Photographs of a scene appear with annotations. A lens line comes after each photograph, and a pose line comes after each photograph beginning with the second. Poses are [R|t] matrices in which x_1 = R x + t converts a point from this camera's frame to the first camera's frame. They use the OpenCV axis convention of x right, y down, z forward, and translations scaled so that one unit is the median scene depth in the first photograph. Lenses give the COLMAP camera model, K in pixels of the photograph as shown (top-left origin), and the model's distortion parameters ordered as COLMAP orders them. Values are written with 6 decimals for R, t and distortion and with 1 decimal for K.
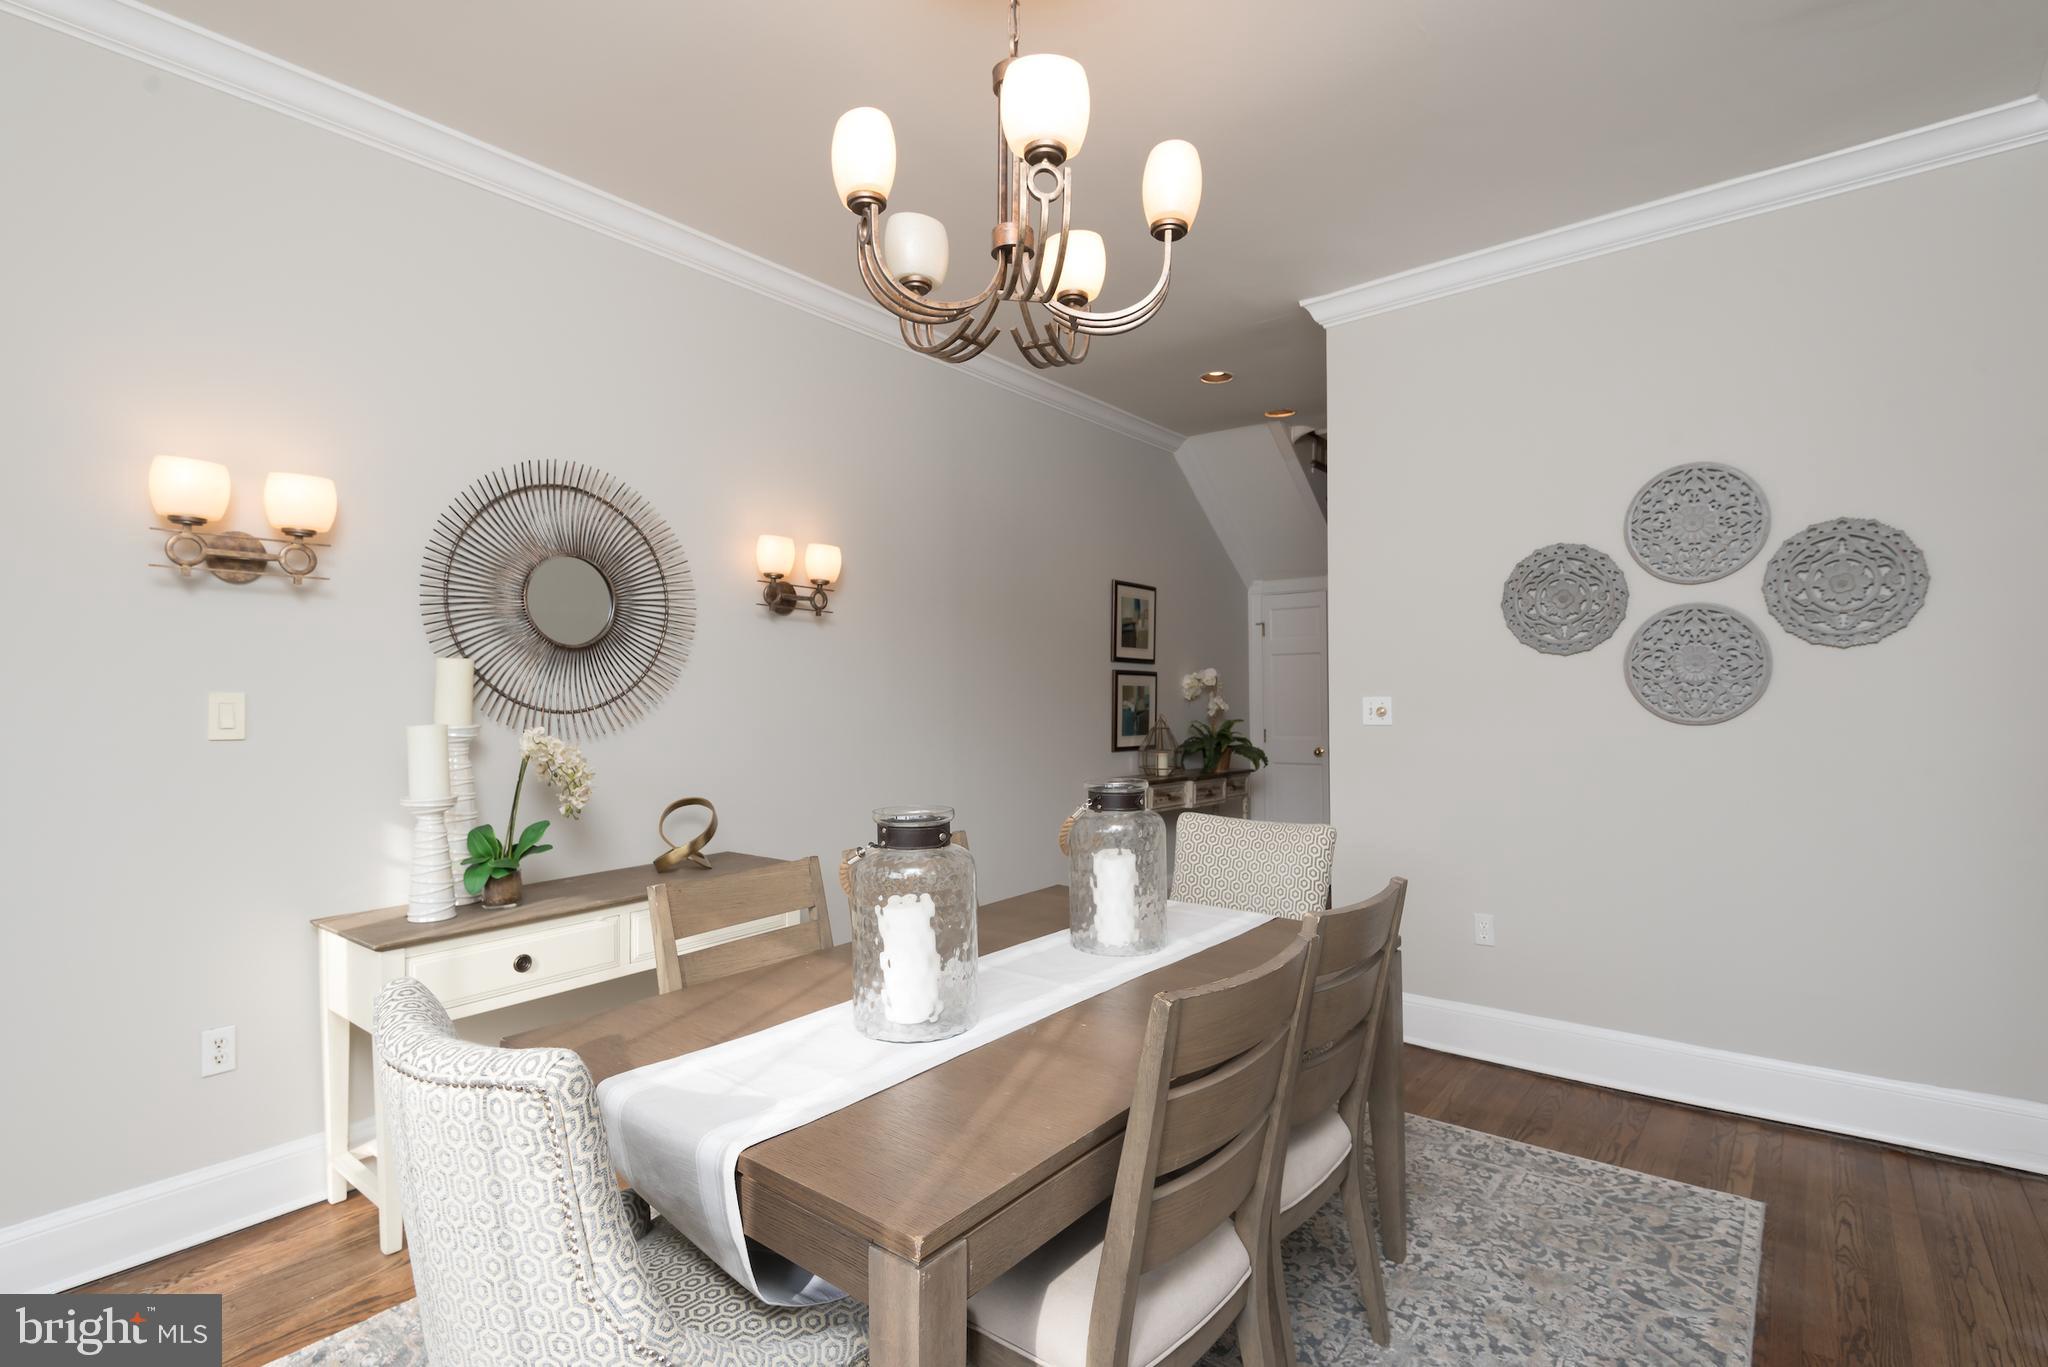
lens RADIAL K [[971.7, 0, 1010.6], [0, 971.7, 693.6], [0, 0, 1]] dist [0.002778, 0.000138]
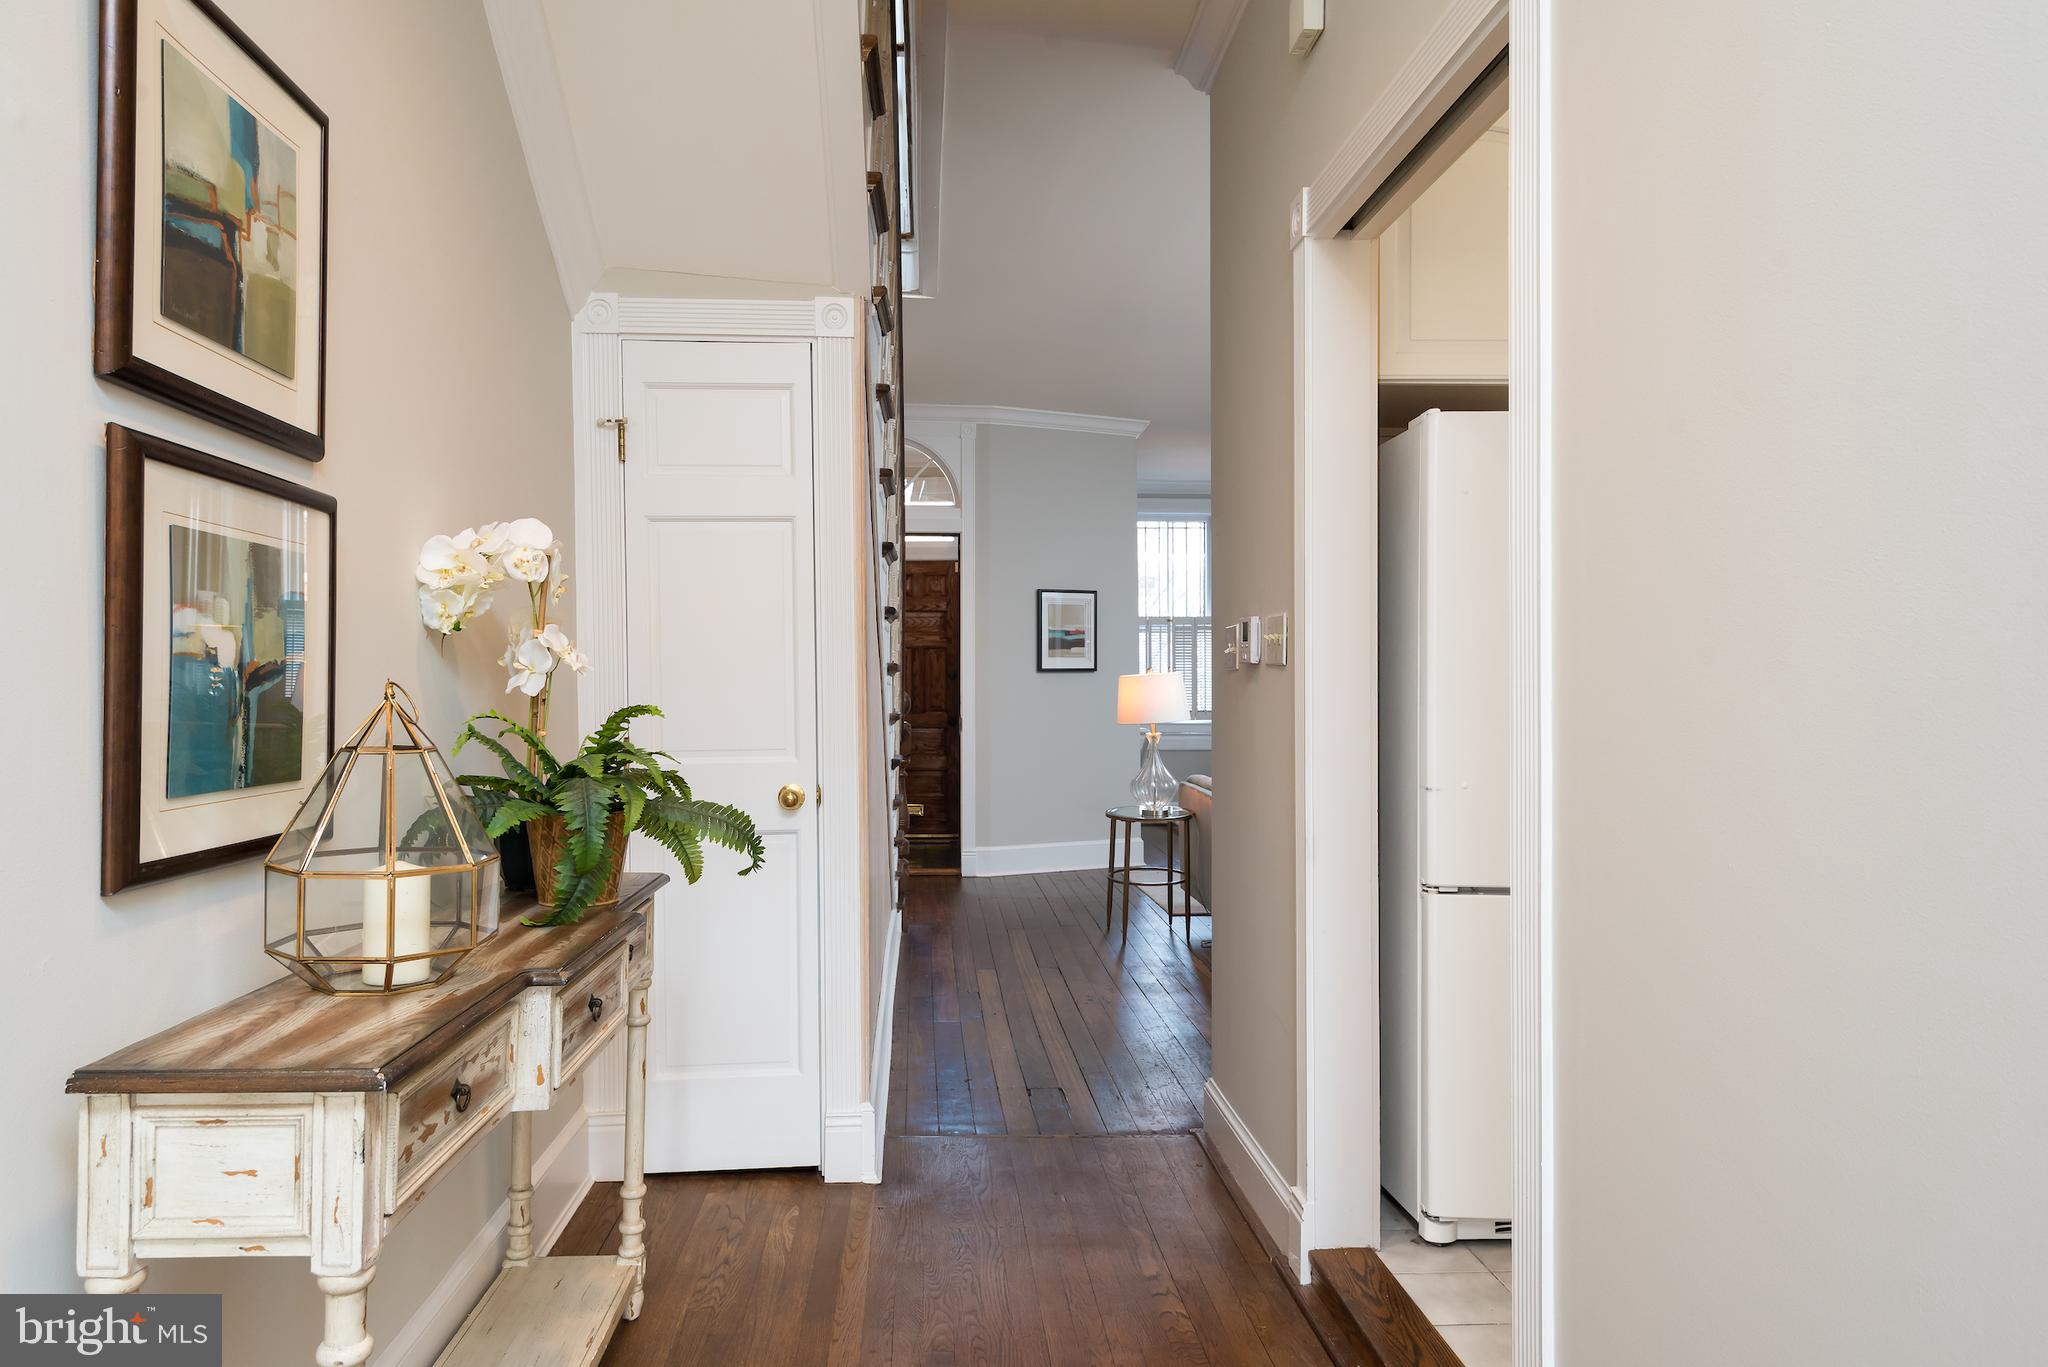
lens RADIAL K [[1311.4, 0, 1024.5], [0, 1311.4, 681.7], [0, 0, 1]] dist [0.005559, 0.000614]
pose [[0.724807, -0.002063, 0.688949, 0.059834], [0.006017, 0.999976, -0.003336, 0.023008], [-0.688926, 0.006564, 0.724802, 0.694743]]
